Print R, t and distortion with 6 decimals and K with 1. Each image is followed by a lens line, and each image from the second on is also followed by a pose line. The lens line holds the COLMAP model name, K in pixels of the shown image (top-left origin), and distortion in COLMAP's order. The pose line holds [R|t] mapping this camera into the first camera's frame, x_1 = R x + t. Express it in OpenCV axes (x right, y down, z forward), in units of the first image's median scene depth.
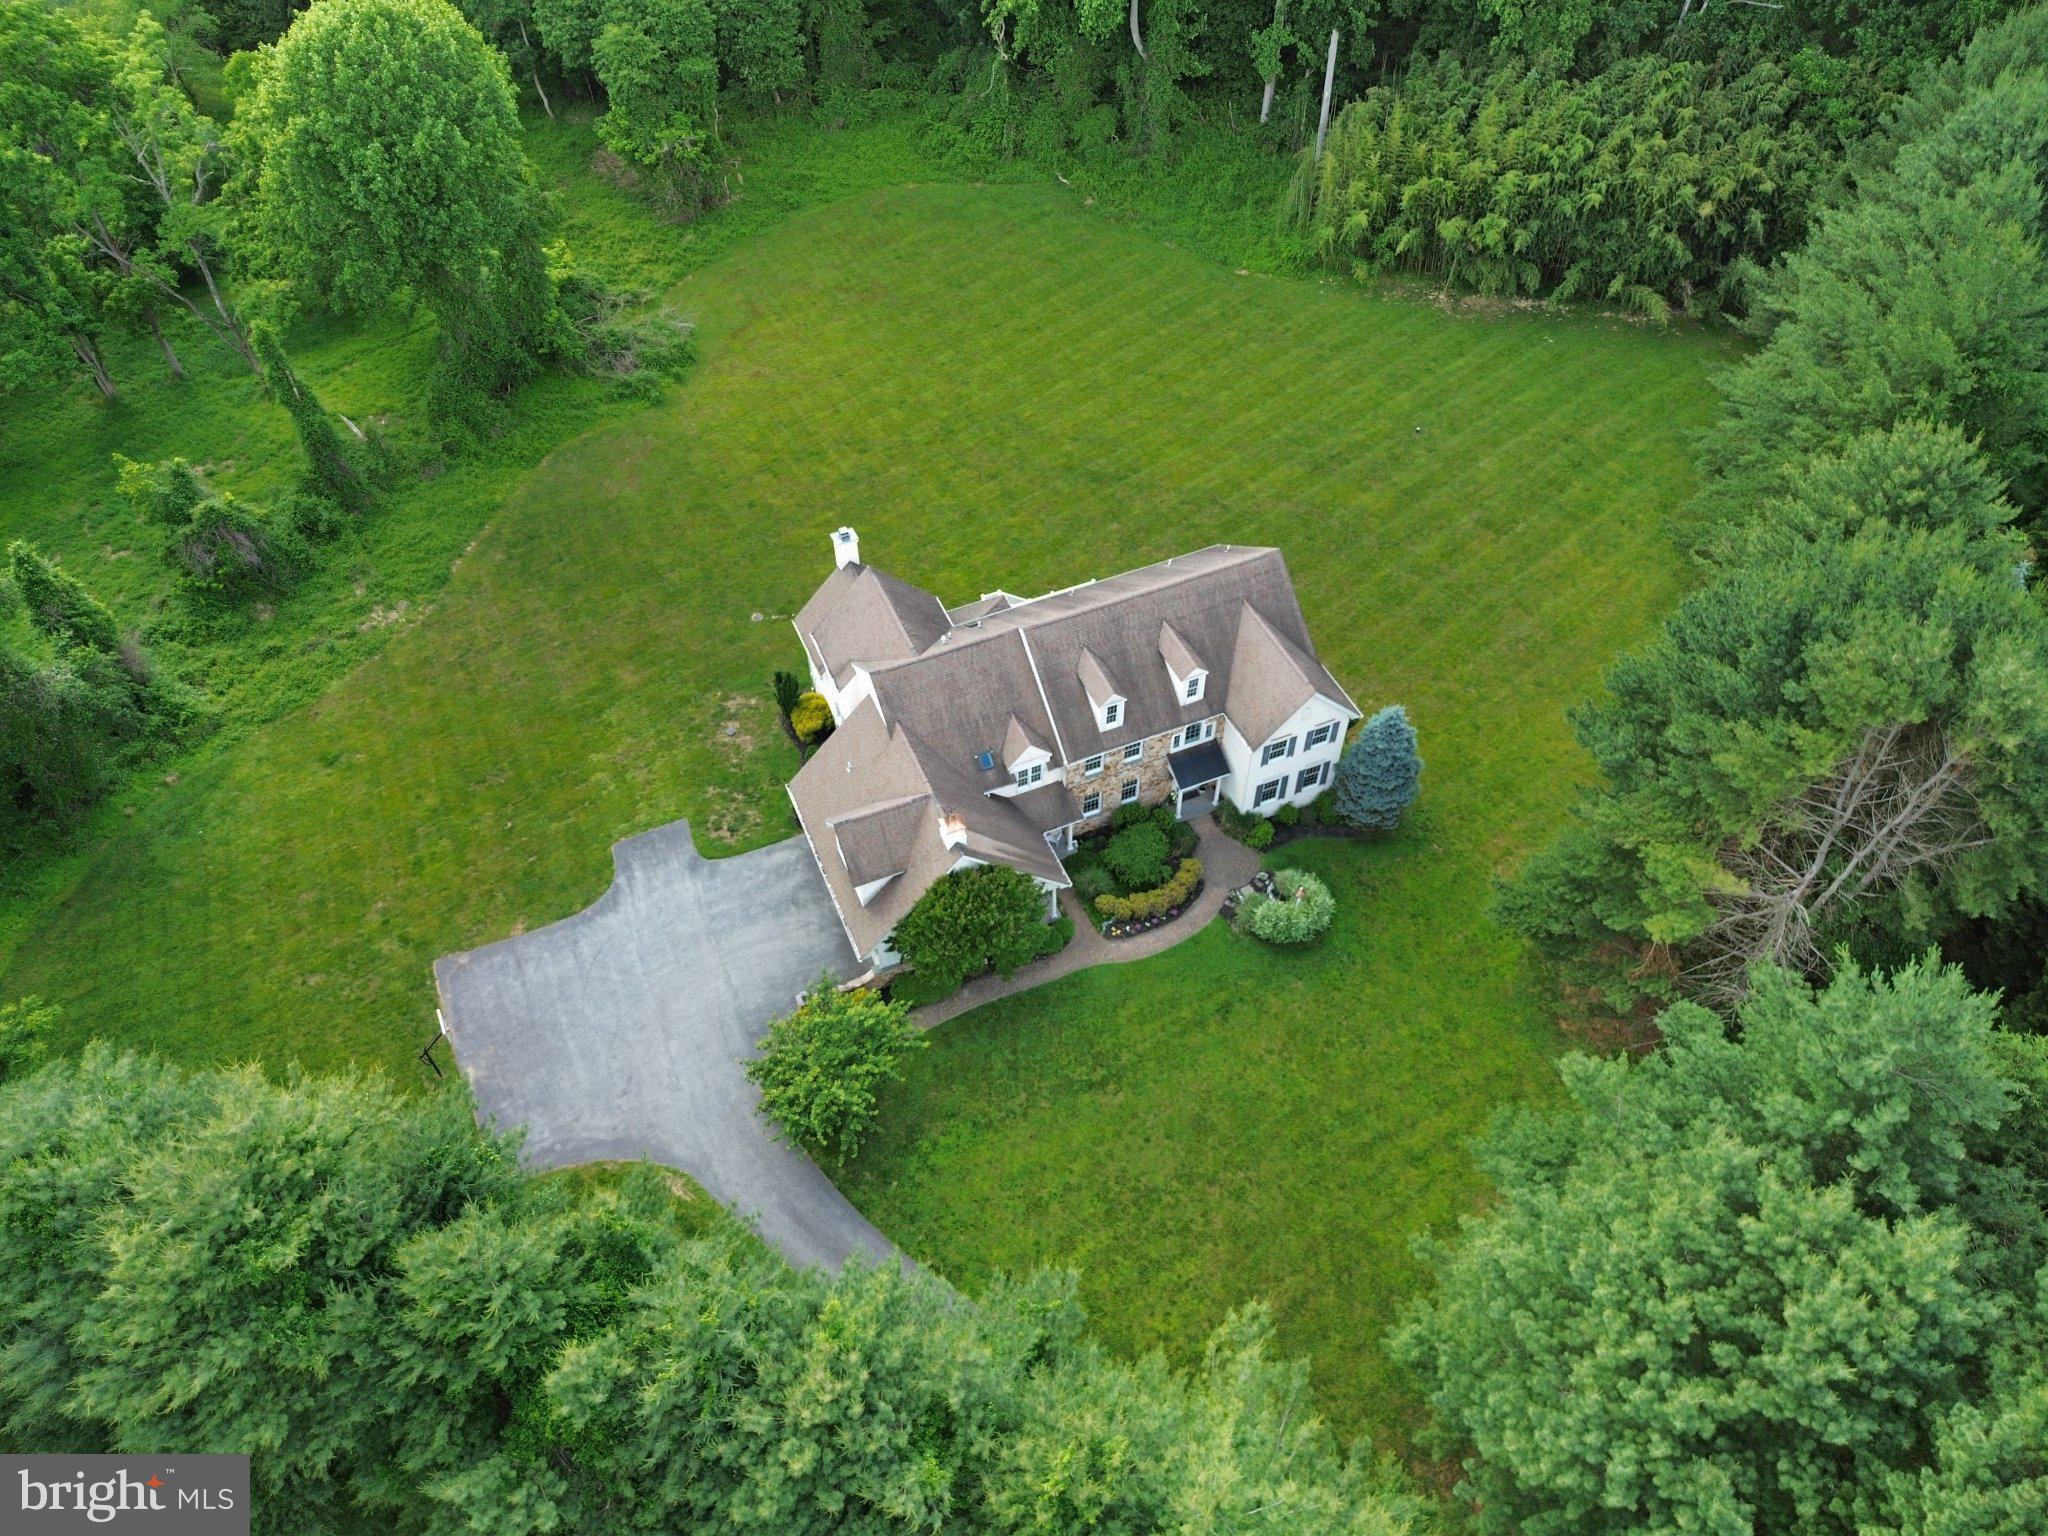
lens RADIAL K [[1453.0, 0, 1033.1], [0, 1453.0, 784.5], [0, 0, 1]] dist [0.022882, -0.009336]
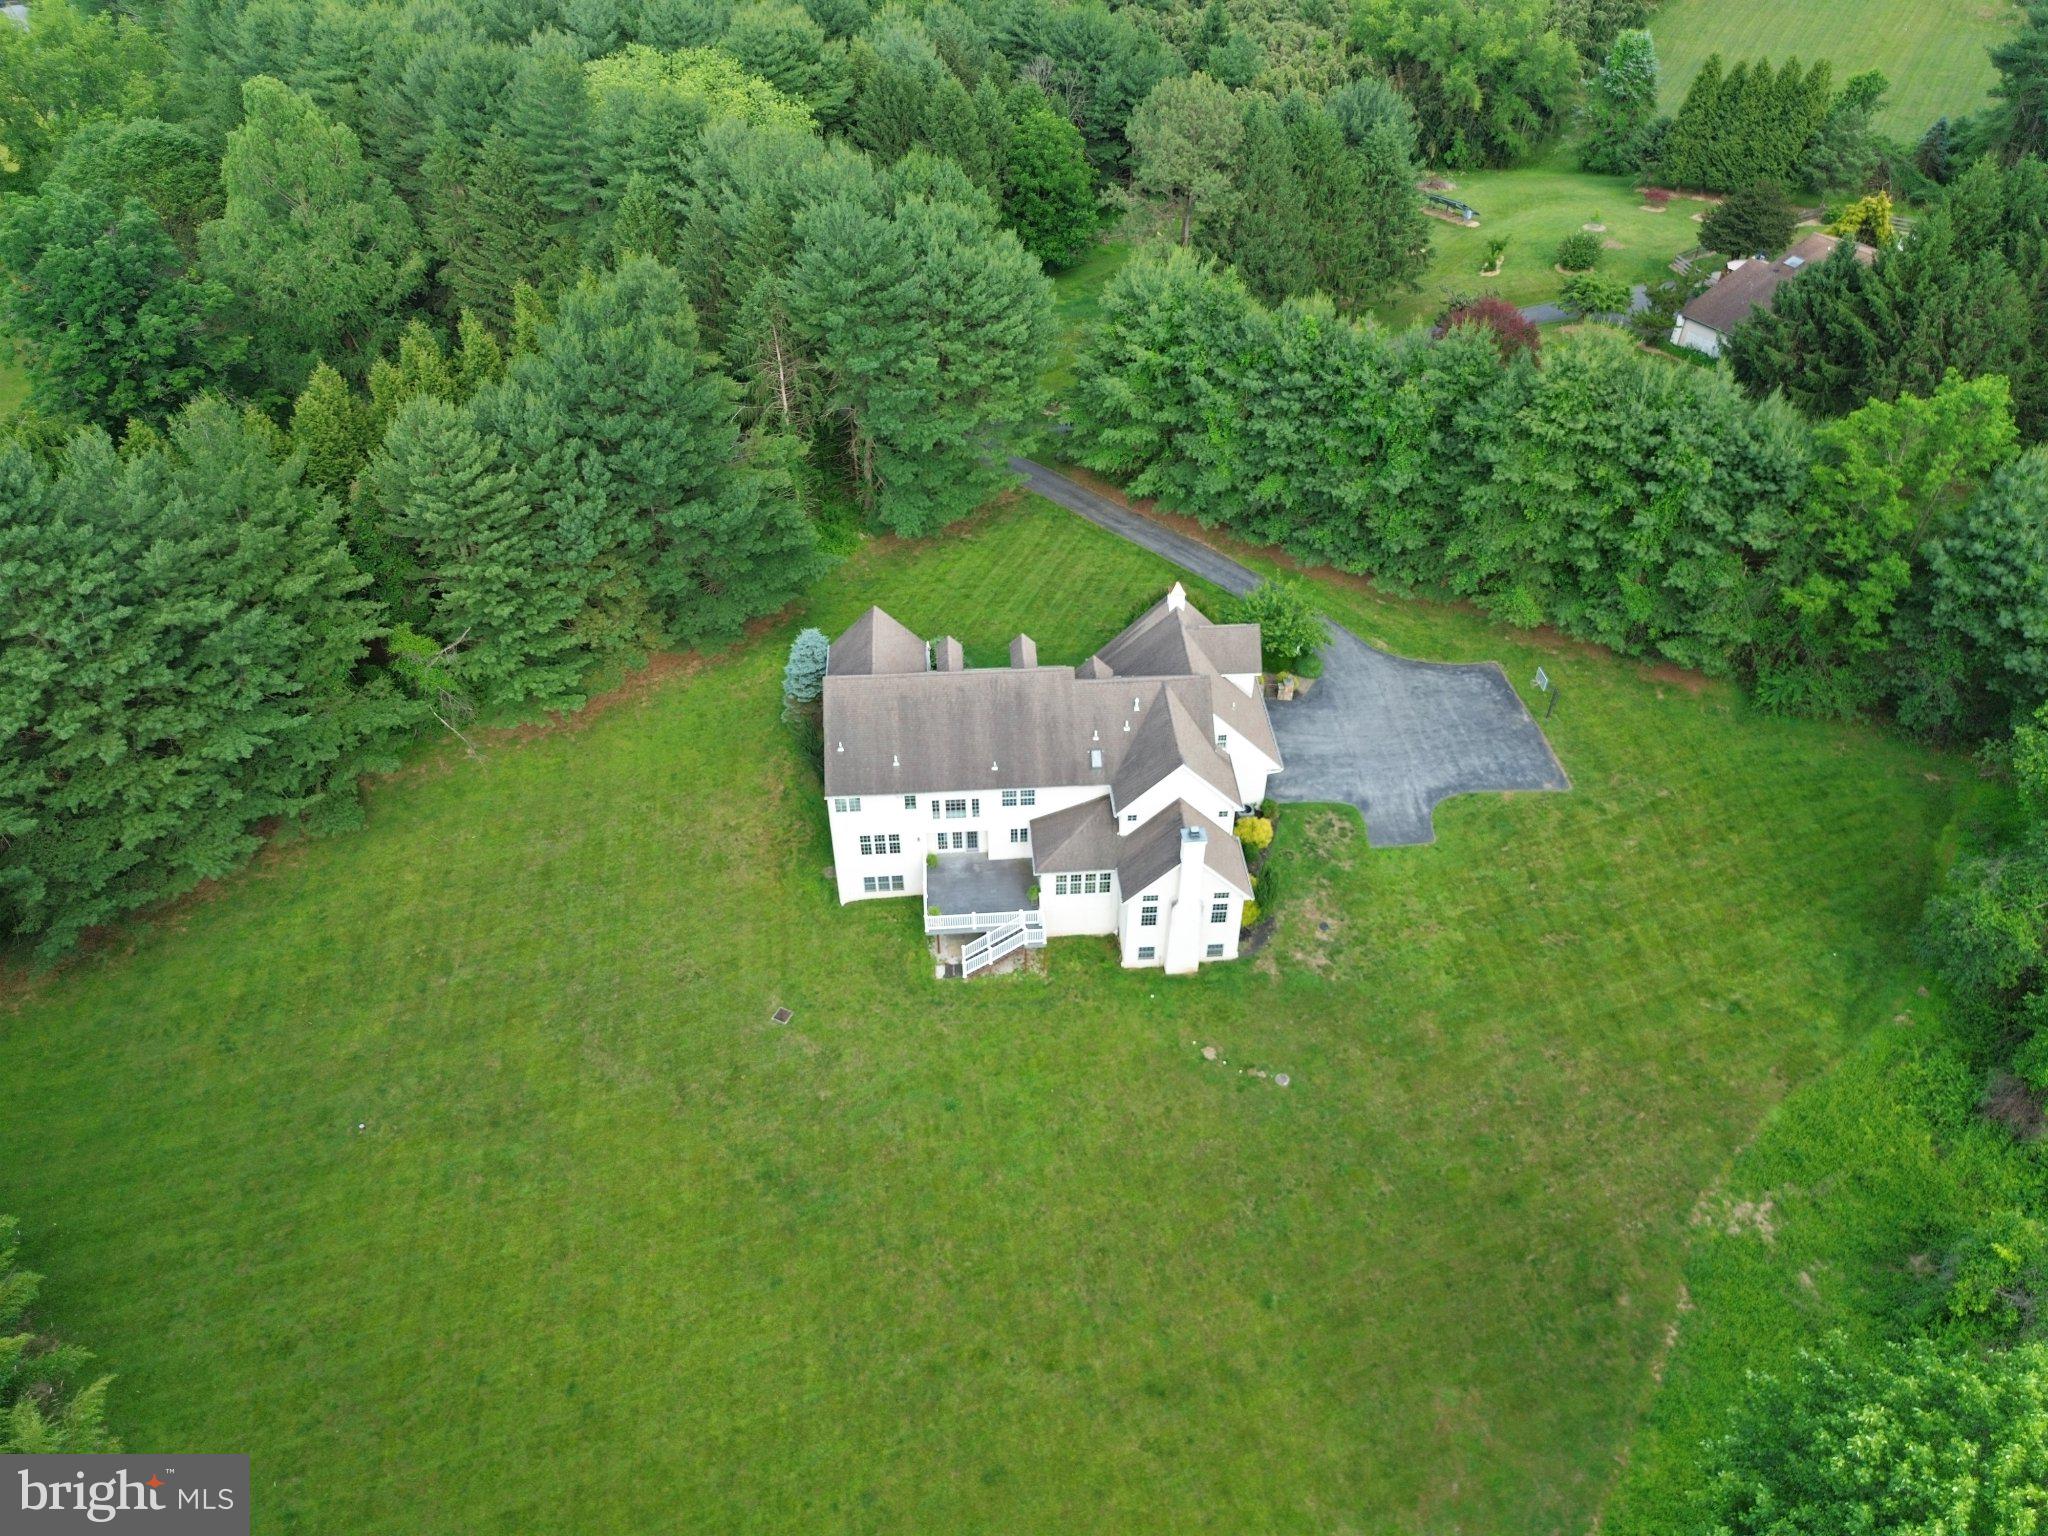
lens RADIAL K [[1453.0, 0, 1012.8], [0, 1453.0, 750.7], [0, 0, 1]] dist [0.022882, -0.009336]
pose [[-0.937959, -0.218039, 0.269614, -0.257890], [0.273567, 0.012442, 0.961772, -1.102901], [-0.213059, 0.975861, 0.047978, 0.902266]]
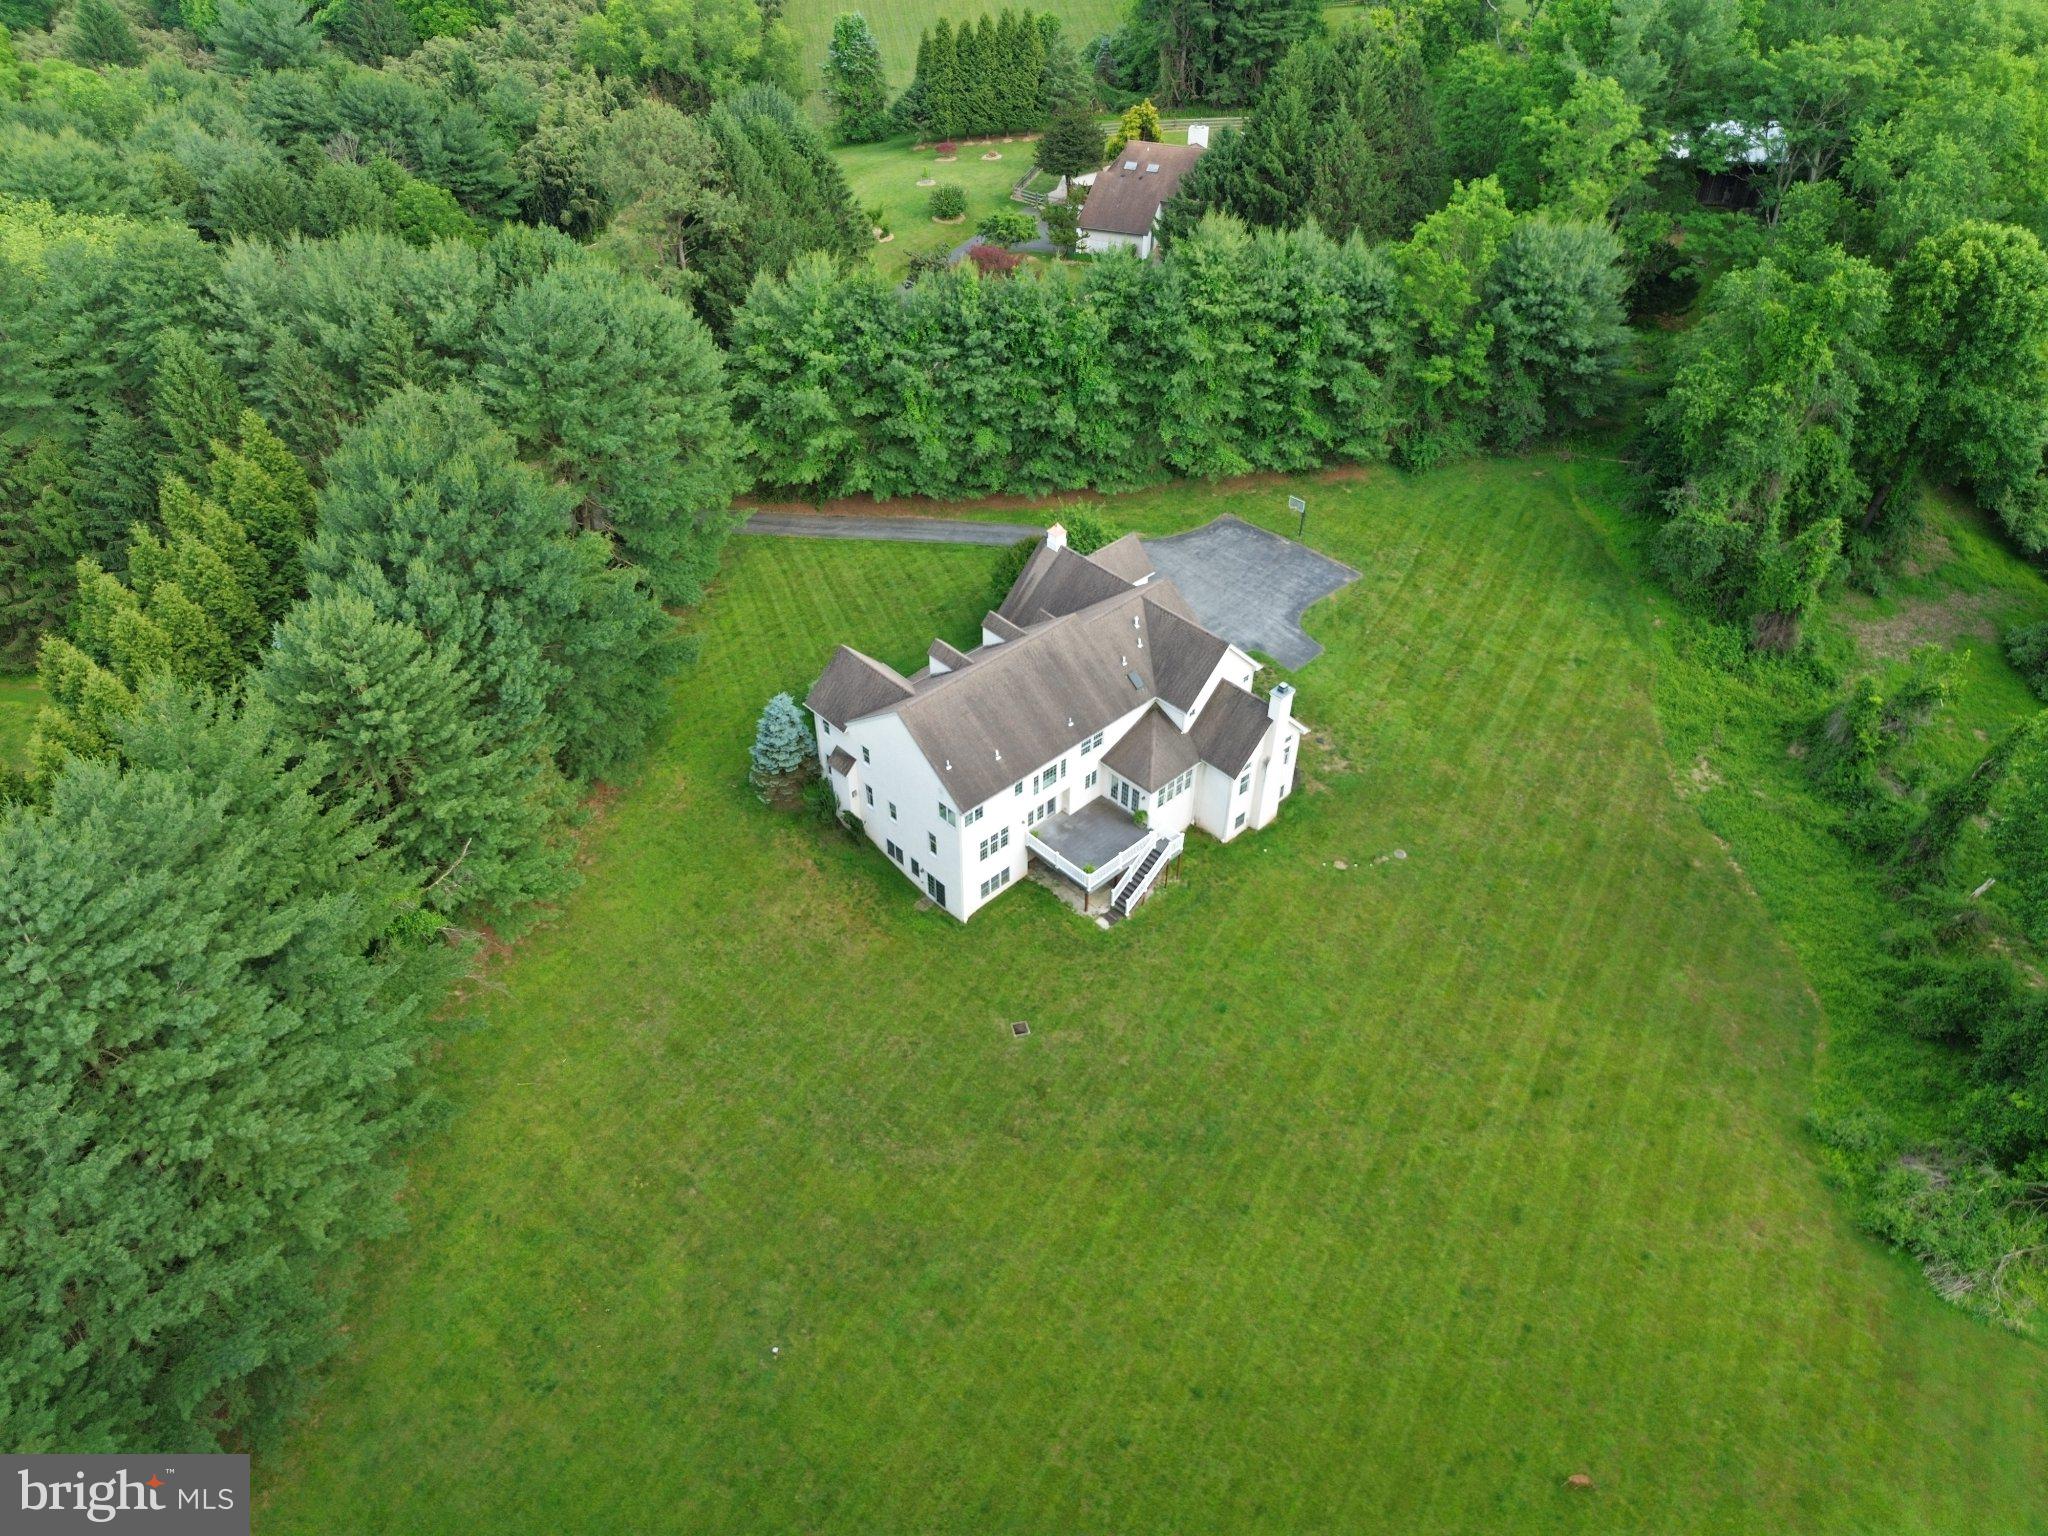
lens RADIAL K [[1453.0, 0, 1004.4], [0, 1453.0, 767.8], [0, 0, 1]] dist [0.022882, -0.009336]
pose [[-0.942754, 0.218608, -0.251844, 0.350027], [-0.254393, 0.016886, 0.966953, -1.151546], [0.215636, 0.975667, 0.039693, 0.944334]]
